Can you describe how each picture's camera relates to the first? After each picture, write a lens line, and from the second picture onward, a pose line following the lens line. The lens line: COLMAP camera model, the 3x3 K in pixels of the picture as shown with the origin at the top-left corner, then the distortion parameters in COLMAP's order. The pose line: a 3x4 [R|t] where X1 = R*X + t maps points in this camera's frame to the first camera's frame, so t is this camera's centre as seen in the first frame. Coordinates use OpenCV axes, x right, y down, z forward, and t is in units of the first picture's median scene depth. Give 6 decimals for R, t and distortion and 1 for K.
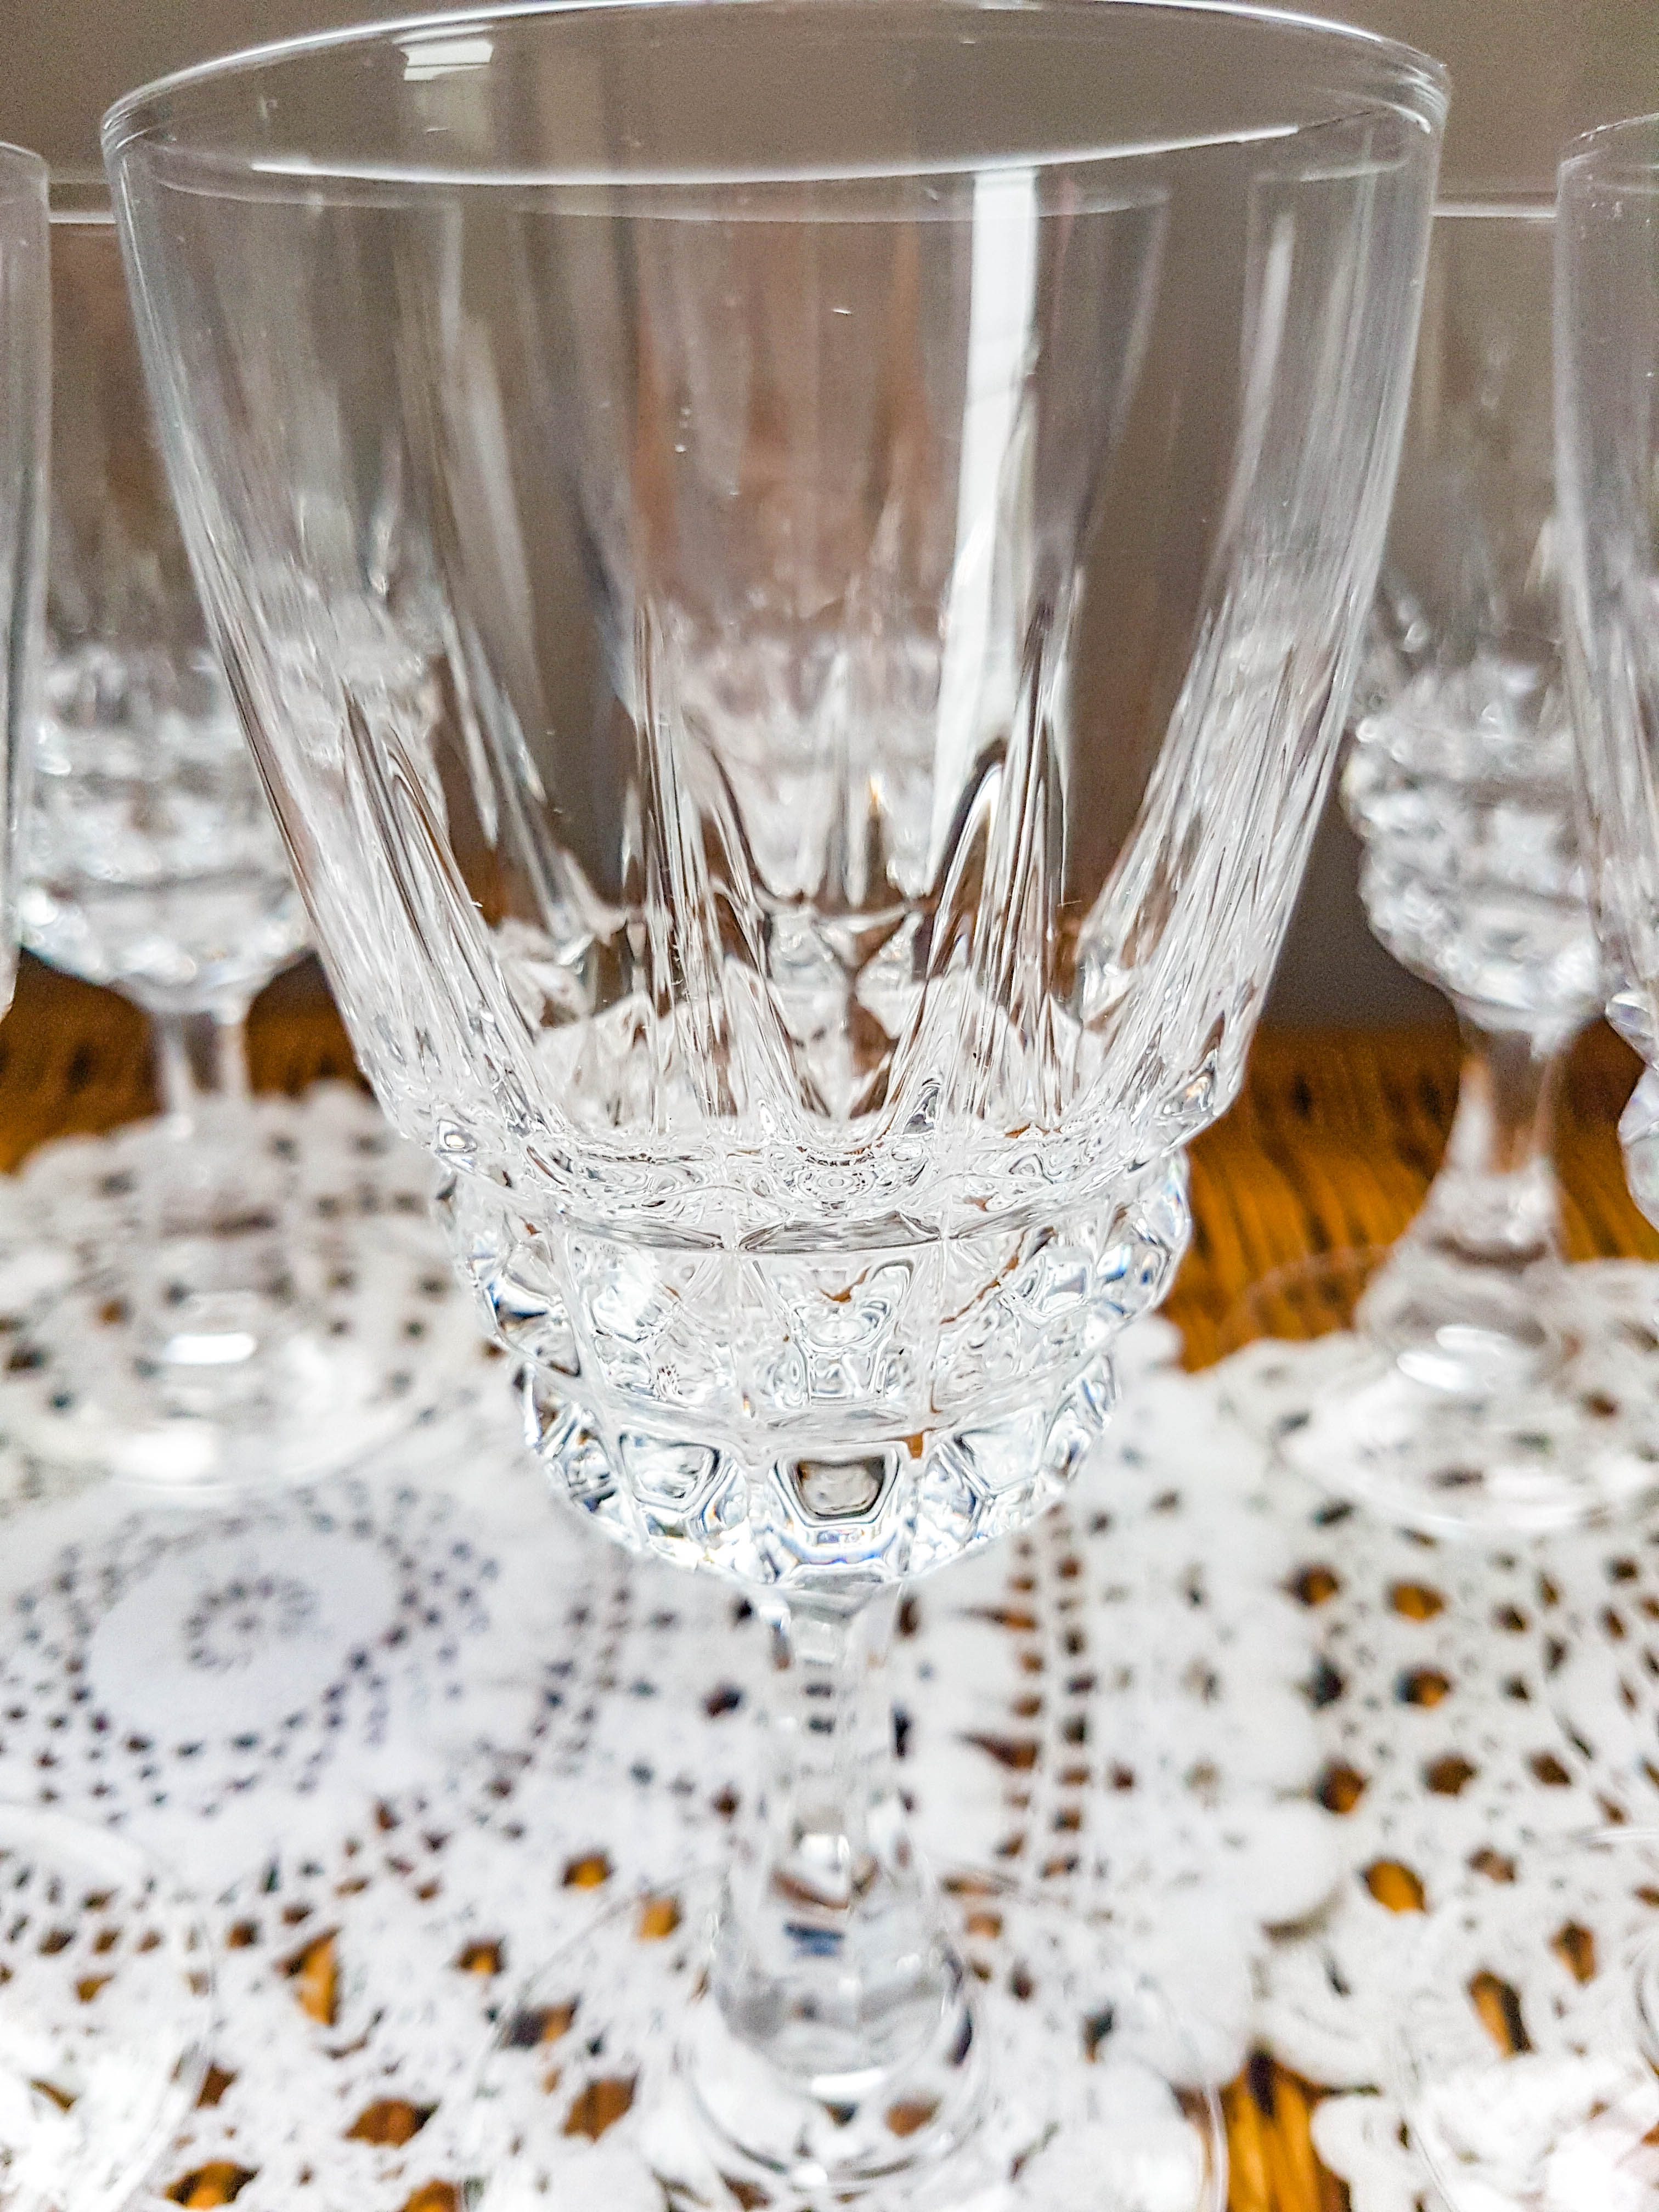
lens RADIAL K [[1844.2, 0, 810.8], [0, 1844.2, 1100.1], [0, 0, 1]] dist [-0.074687, -0.014988]
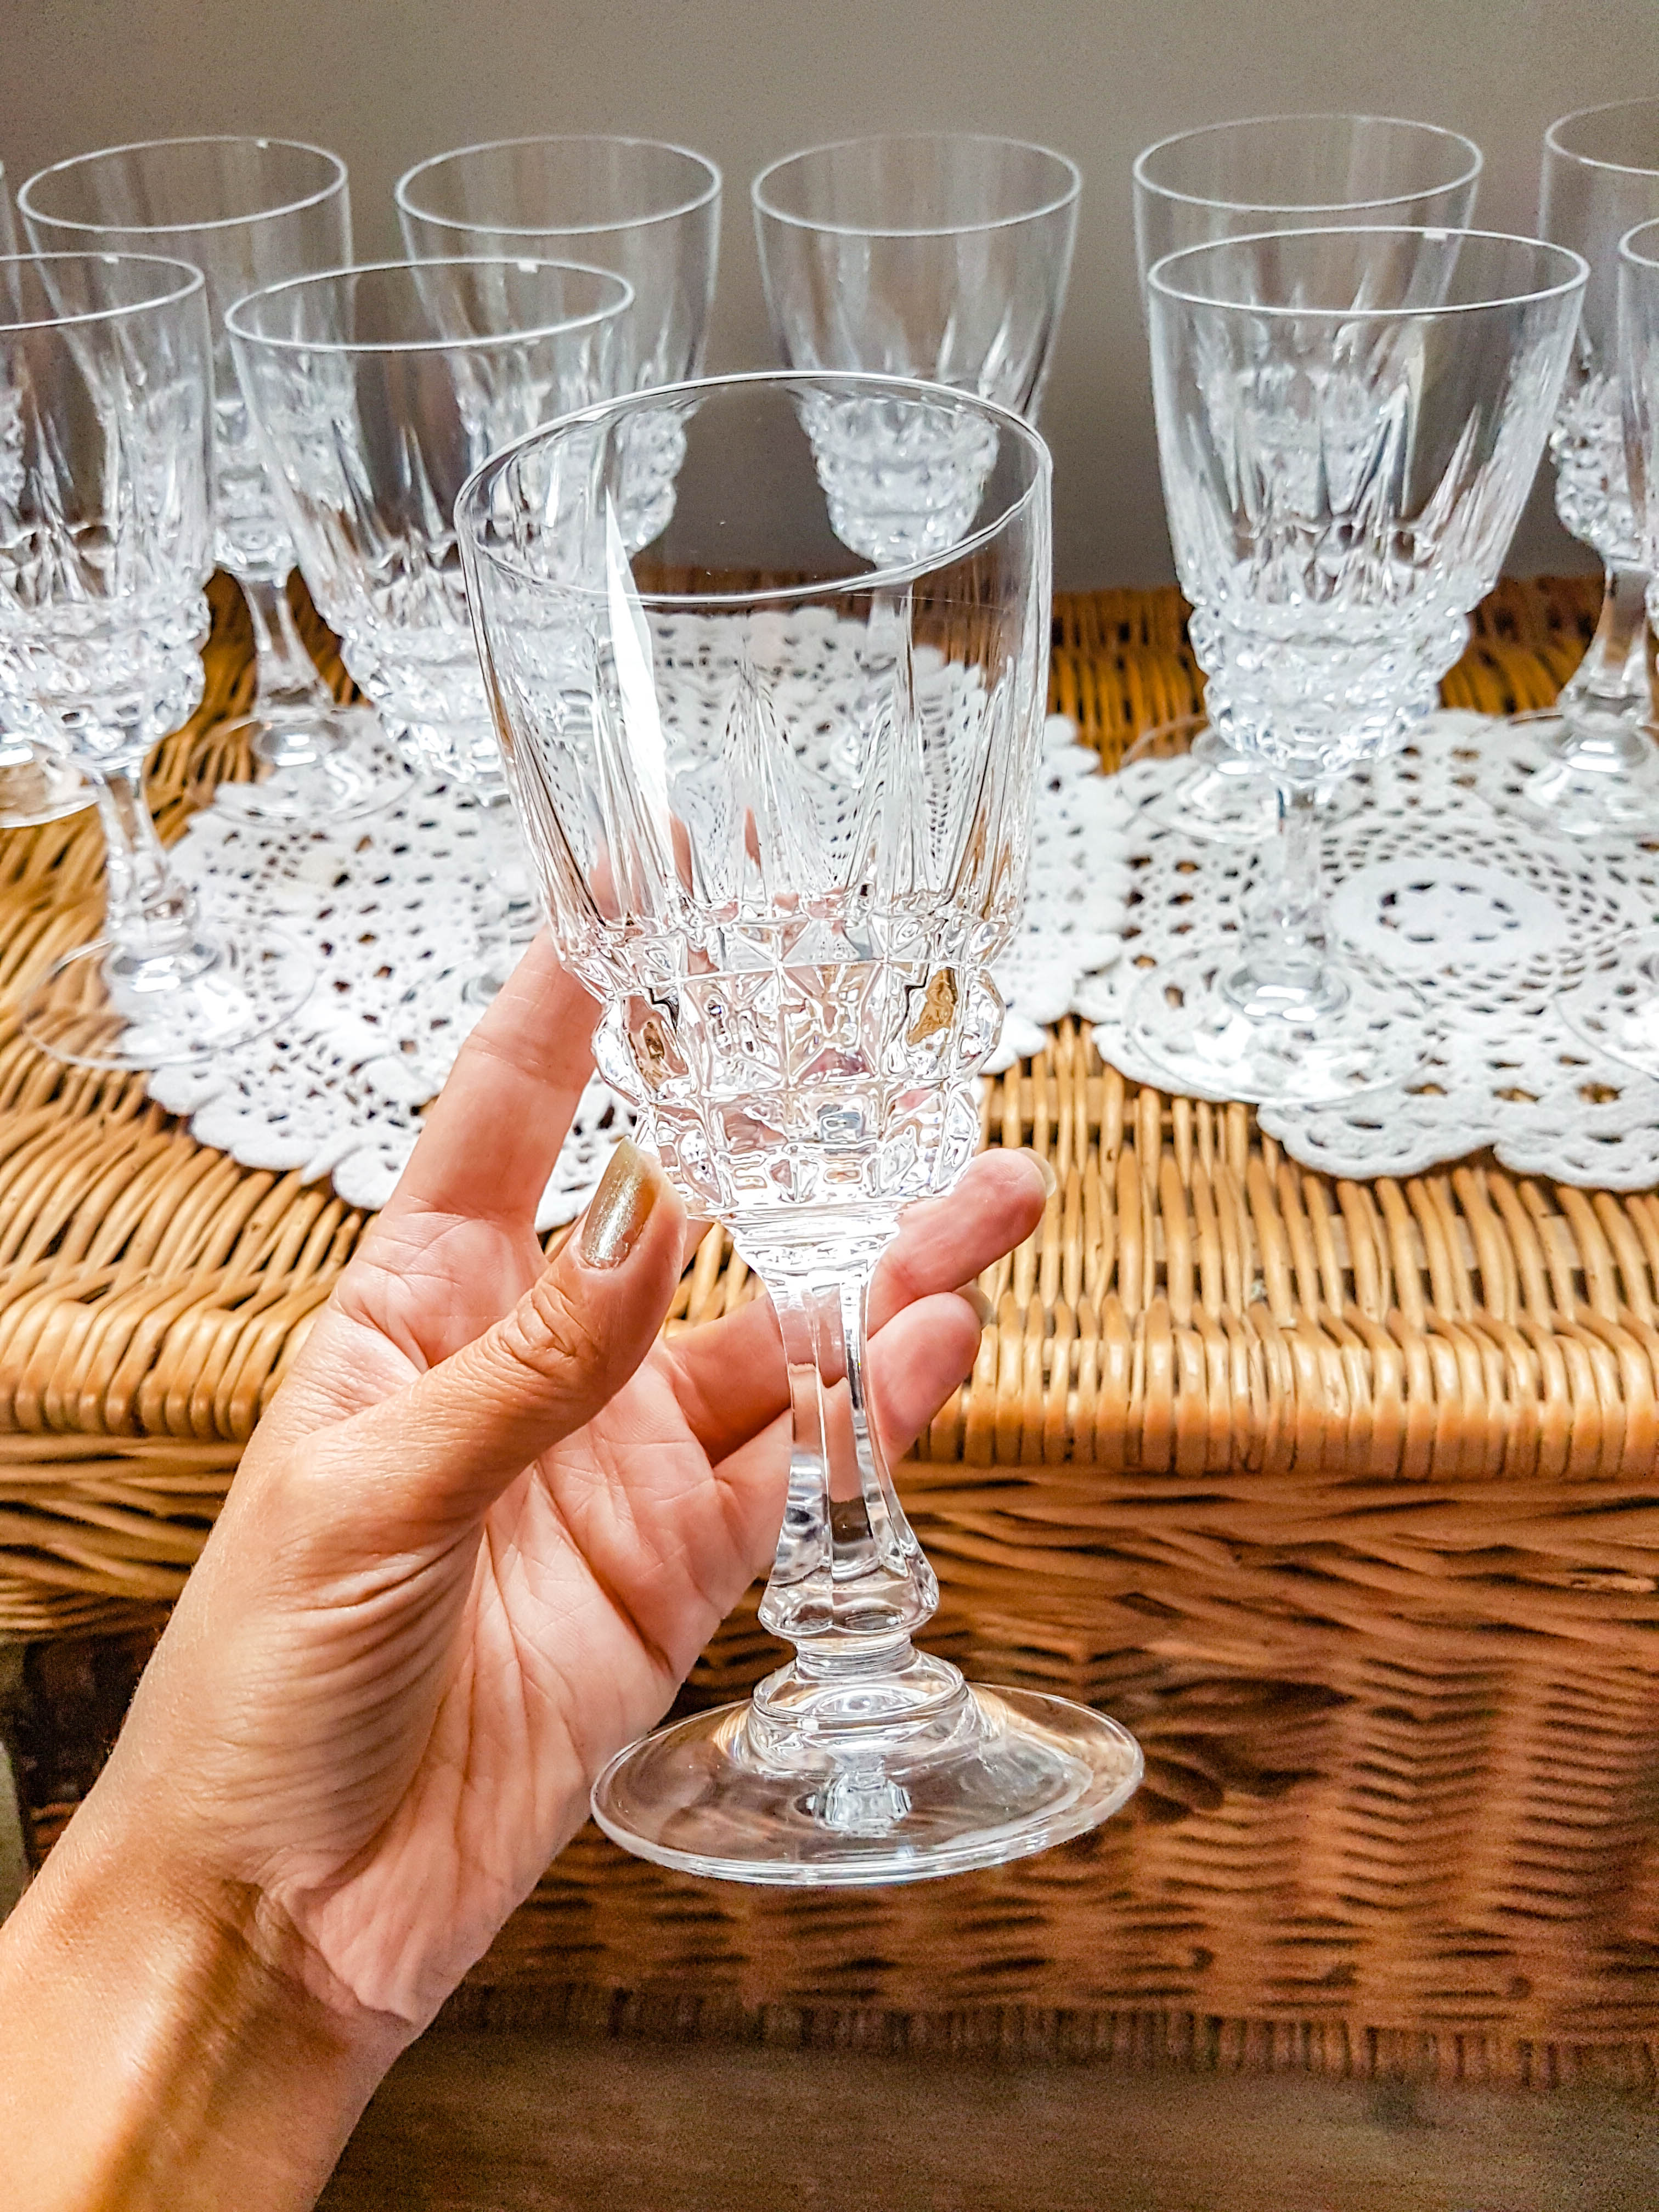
lens RADIAL K [[1788.4, 0, 800.6], [0, 1788.4, 1124.7], [0, 0, 1]] dist [0.097673, -0.202869]
pose [[0.996585, -0.010140, -0.081946, 0.058544], [0.029638, 0.970223, 0.240394, 0.056365], [0.077068, -0.242002, 0.967210, -1.293464]]
